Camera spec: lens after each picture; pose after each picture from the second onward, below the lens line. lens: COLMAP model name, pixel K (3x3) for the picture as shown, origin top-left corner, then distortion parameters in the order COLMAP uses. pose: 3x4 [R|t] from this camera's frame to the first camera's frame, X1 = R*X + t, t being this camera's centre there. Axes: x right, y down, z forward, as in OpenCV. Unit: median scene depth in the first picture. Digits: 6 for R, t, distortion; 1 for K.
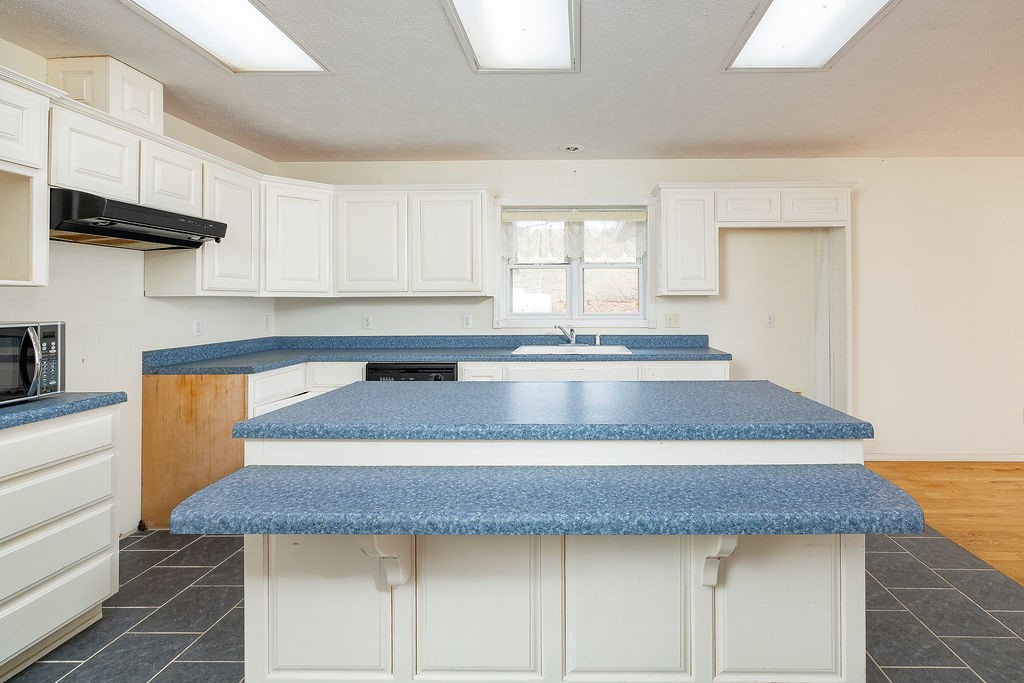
lens RADIAL K [[489.5, 0, 512.0], [0, 489.5, 294.1], [0, 0, 1]] dist [-0.001311, 0.000473]
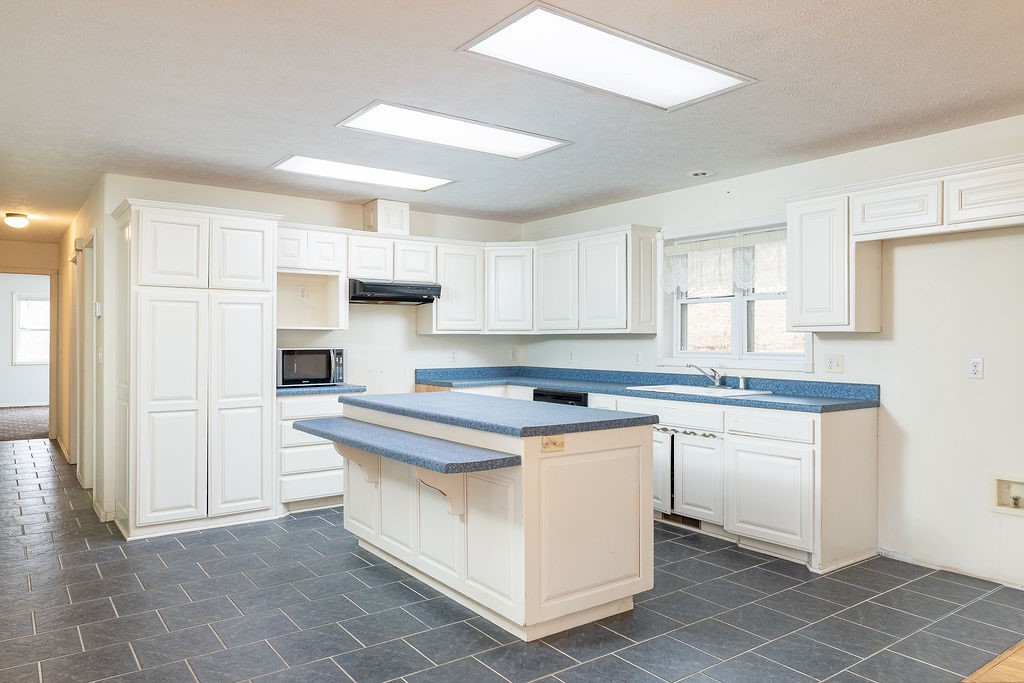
lens RADIAL K [[699.6, 0, 512.0], [0, 699.6, 341.5], [0, 0, 1]] dist [-0.002972, 0.000124]
pose [[0.593808, 0.007765, -0.804569, 1.067435], [0.008860, 0.999830, 0.016188, -0.005170], [0.804558, -0.016741, 0.593638, -0.083141]]
